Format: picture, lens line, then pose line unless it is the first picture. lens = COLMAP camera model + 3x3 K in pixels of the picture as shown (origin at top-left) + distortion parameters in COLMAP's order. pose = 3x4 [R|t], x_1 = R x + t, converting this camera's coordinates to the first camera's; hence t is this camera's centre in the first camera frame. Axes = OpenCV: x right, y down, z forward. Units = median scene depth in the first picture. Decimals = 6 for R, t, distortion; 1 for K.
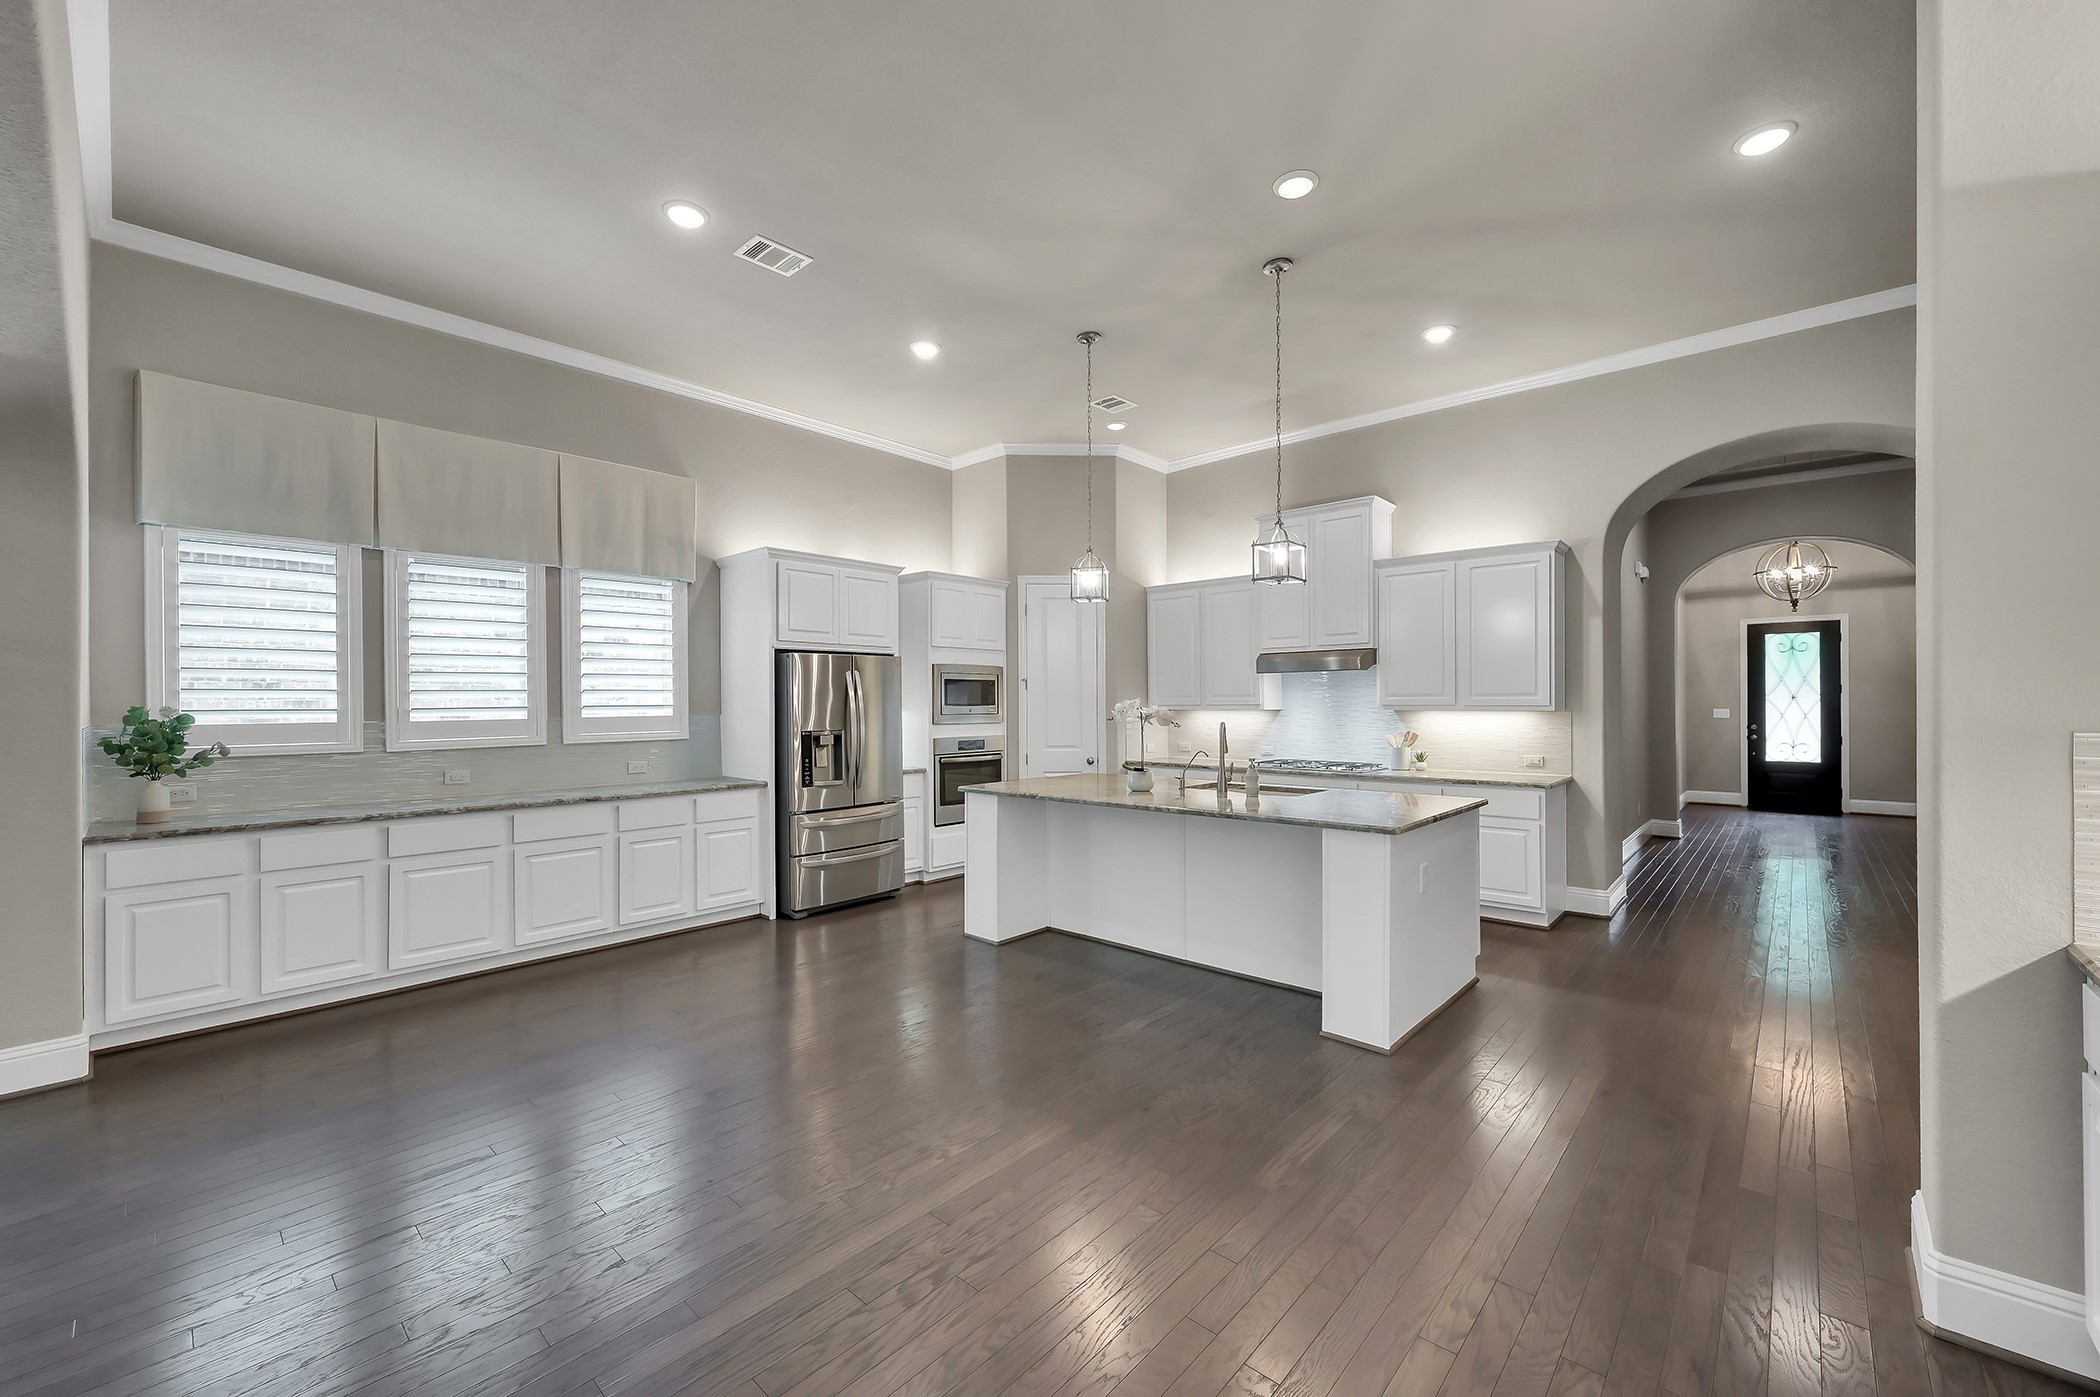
lens RADIAL K [[828.6, 0, 1050.7], [0, 828.6, 695.6], [0, 0, 1]] dist [-0.002434, -0.000715]
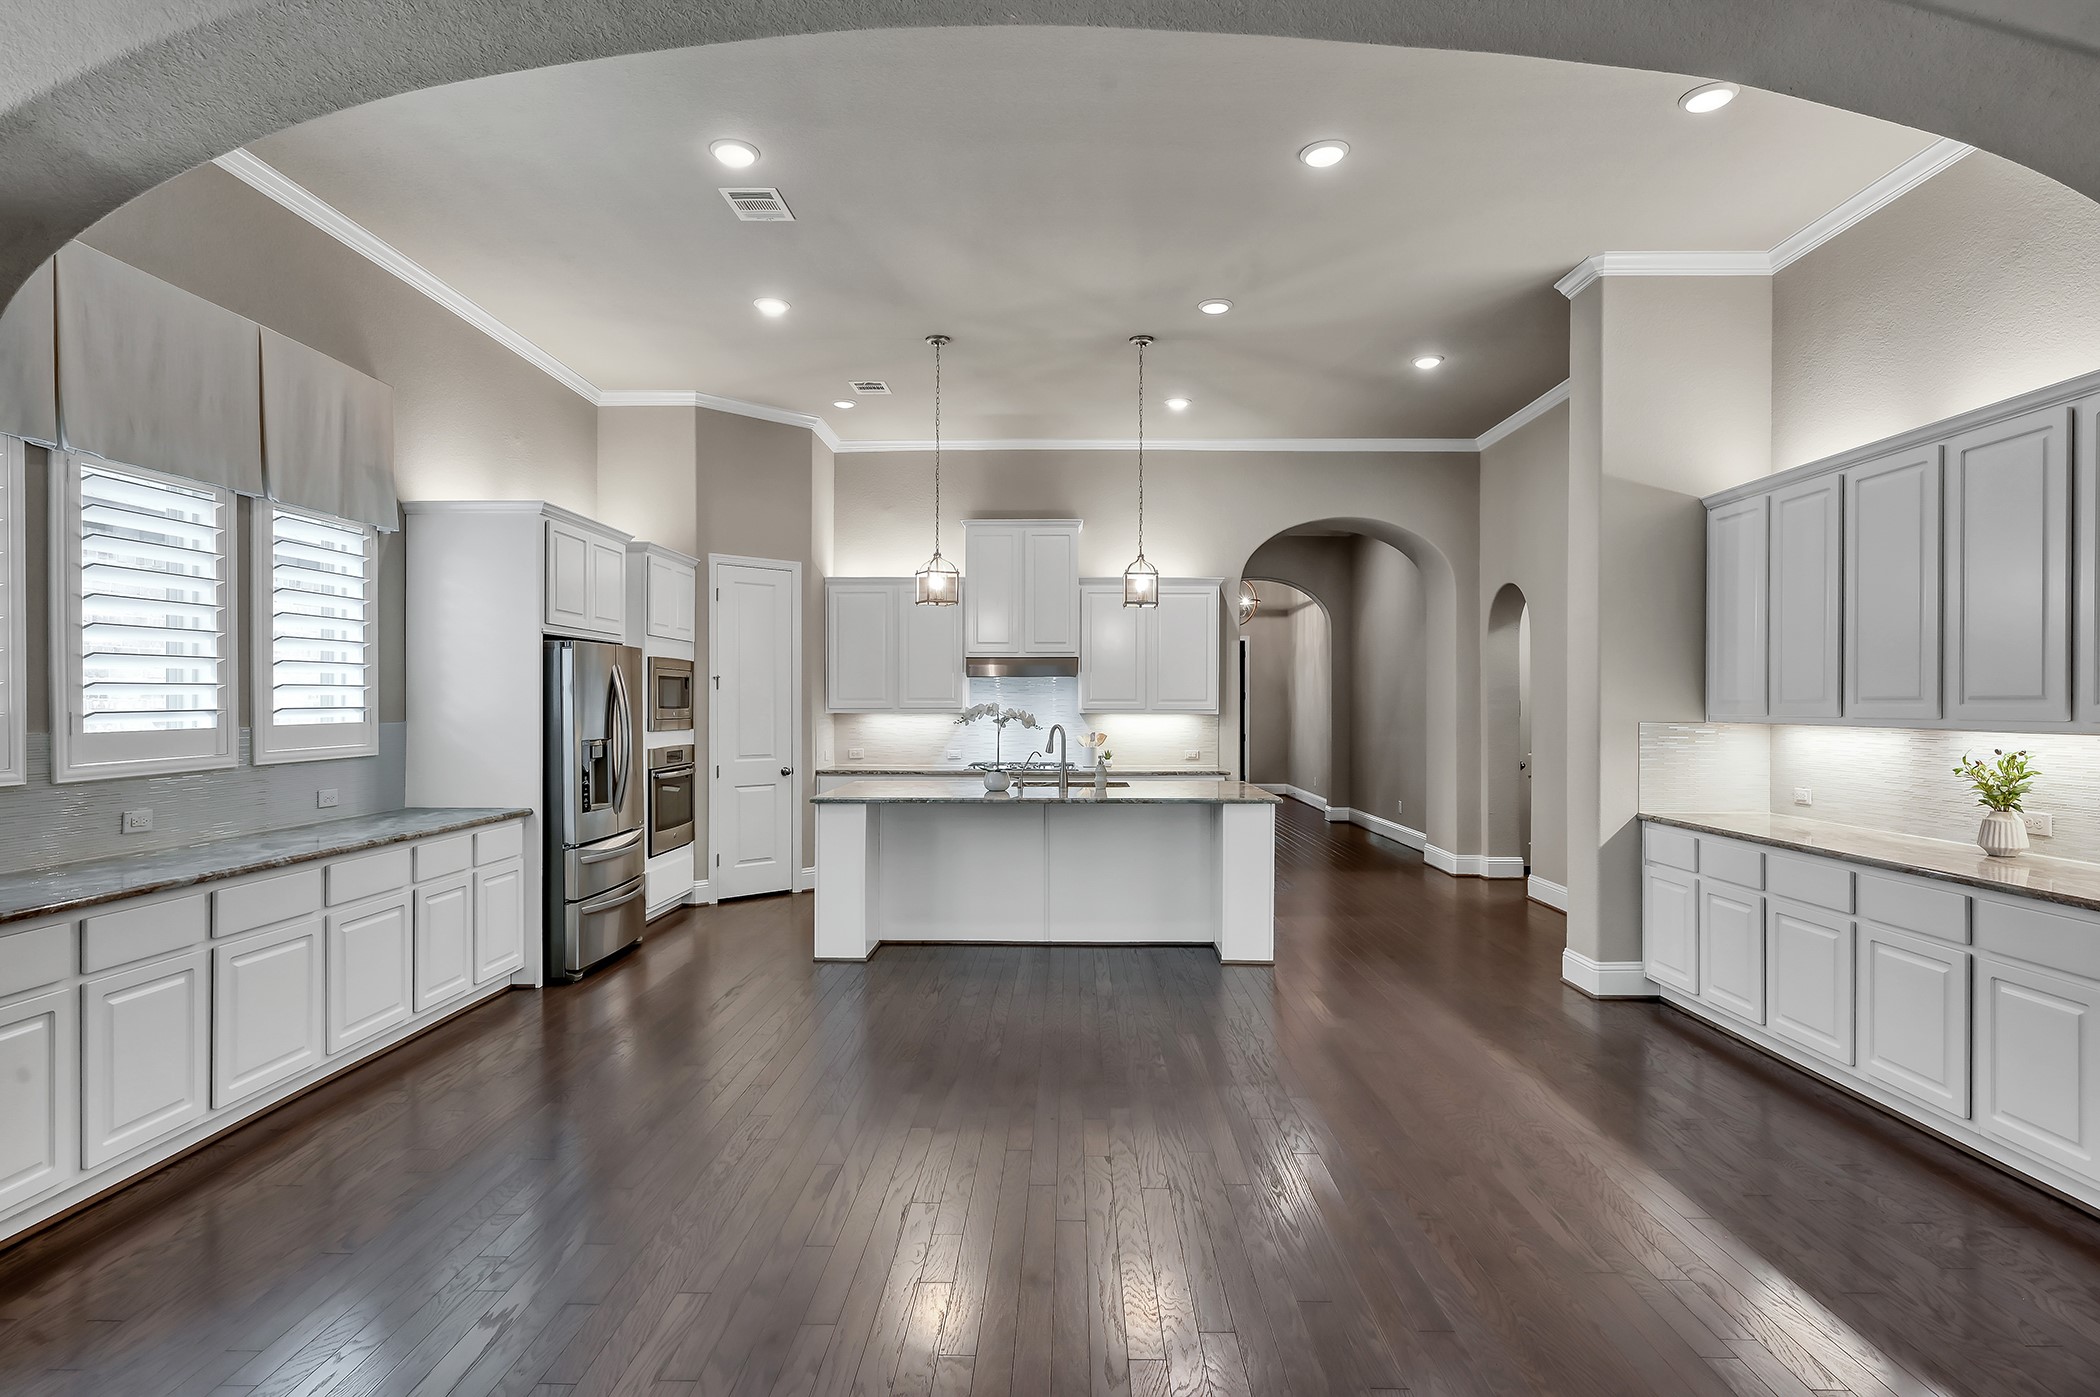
lens RADIAL K [[1078.0, 0, 1052.0], [0, 1078.0, 697.8], [0, 0, 1]] dist [-0.002942, 0.001524]
pose [[0.752705, 0.008228, 0.658307, -0.611436], [-0.009377, 0.999954, -0.001776, -0.000385], [-0.658291, -0.004837, 0.752748, -0.059018]]
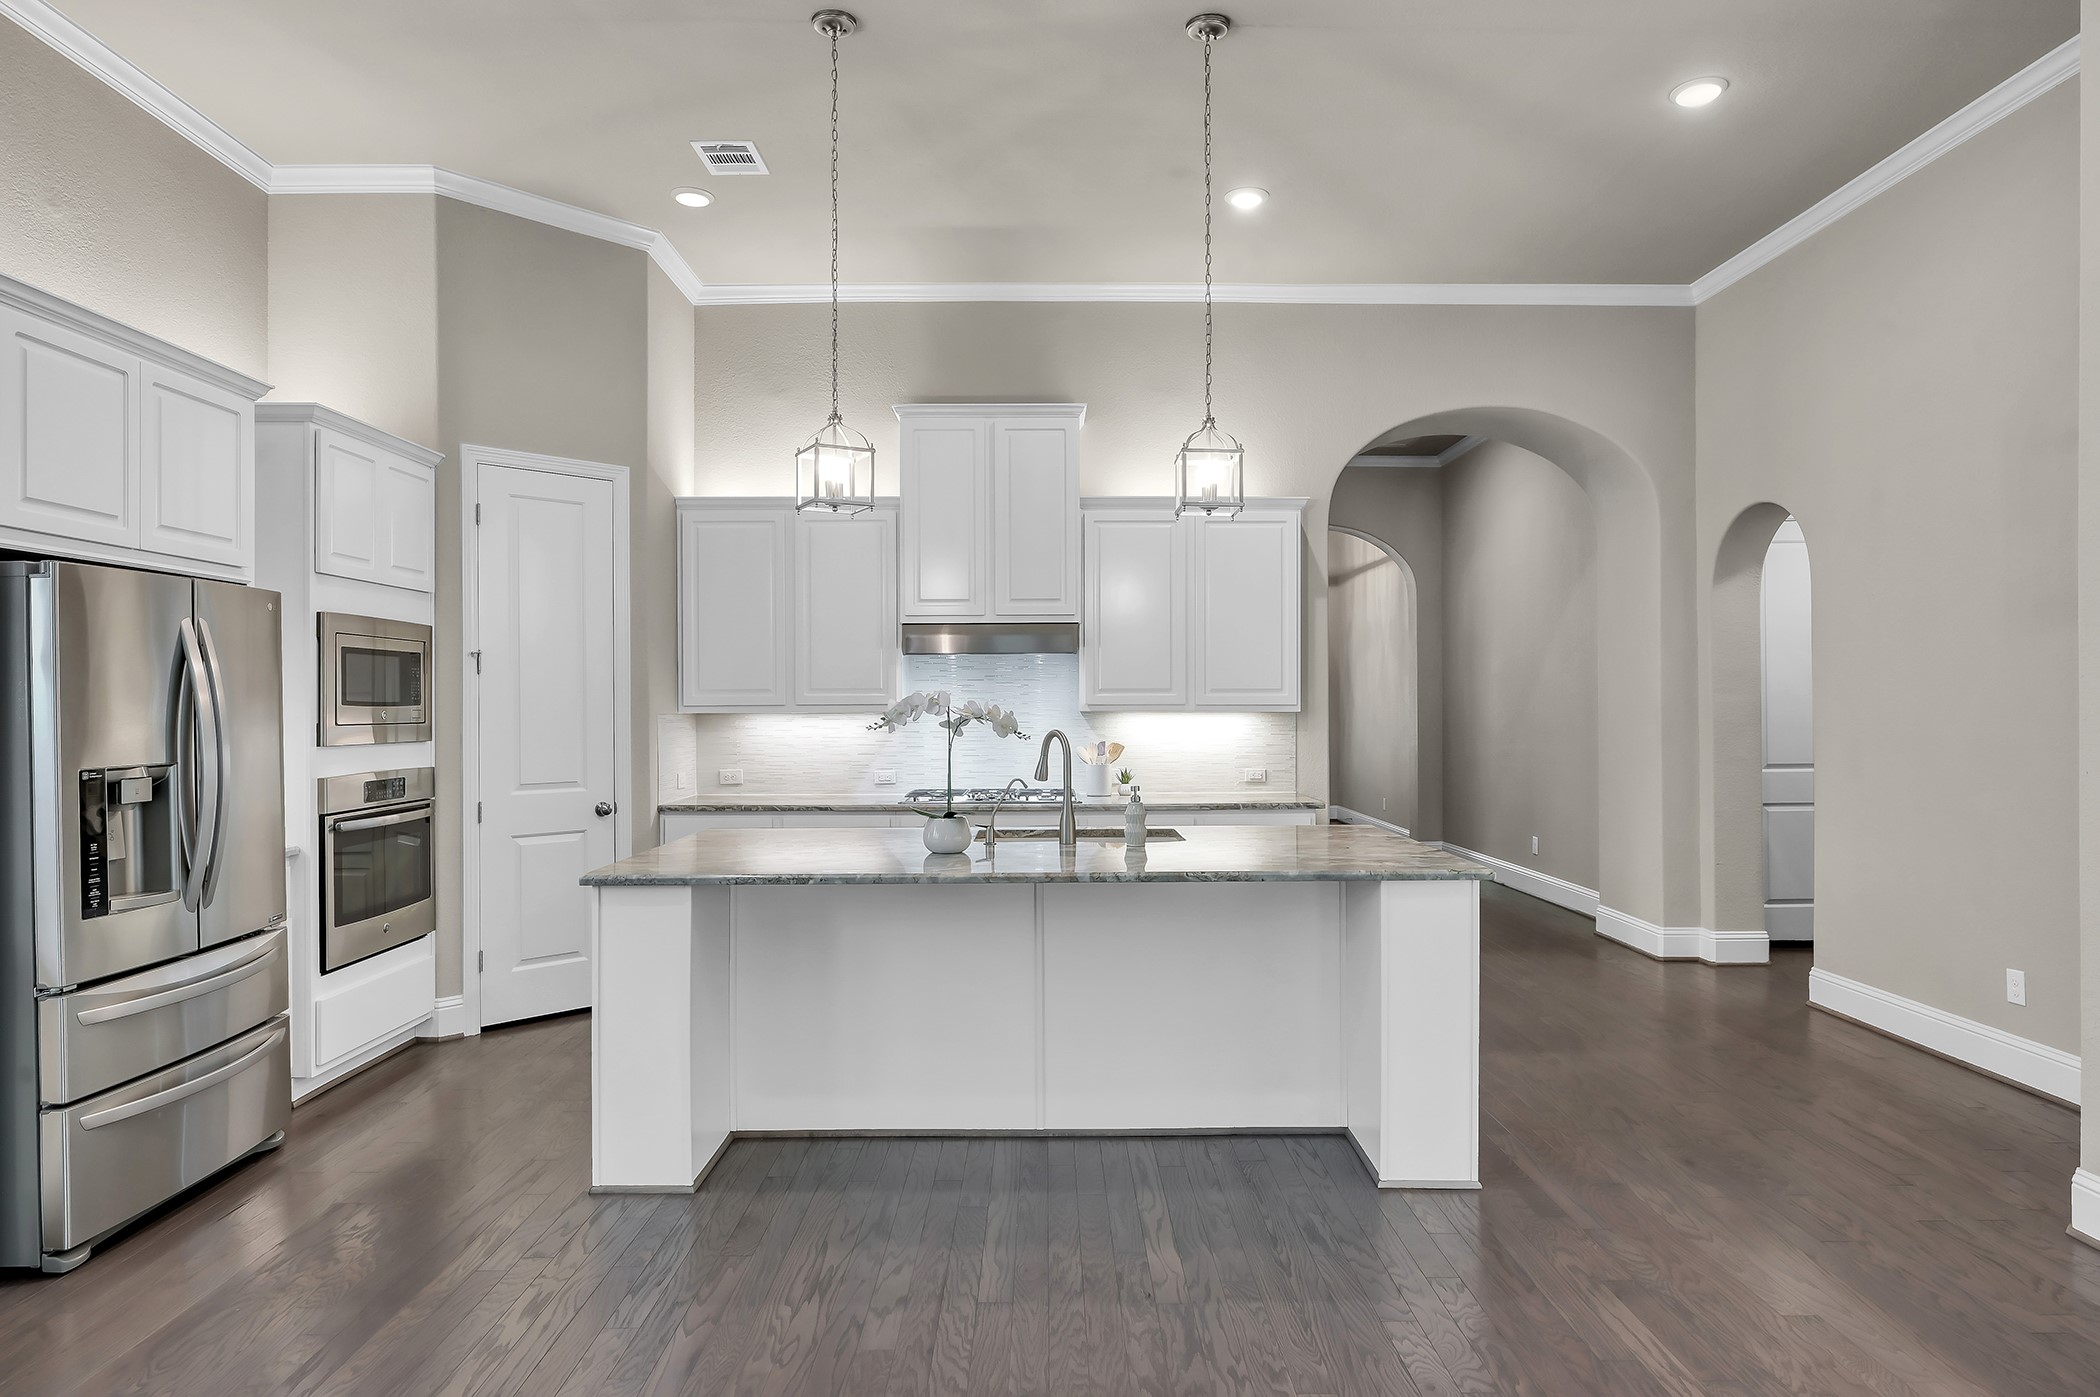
lens RADIAL K [[1212.8, 0, 1050.9], [0, 1212.8, 699.3], [0, 0, 1]] dist [-0.004959, 0.003341]
pose [[0.736492, 0.004193, 0.676434, -0.333580], [-0.004358, 0.999989, -0.001454, 0.009105], [-0.676432, -0.001877, 0.736502, 0.281663]]
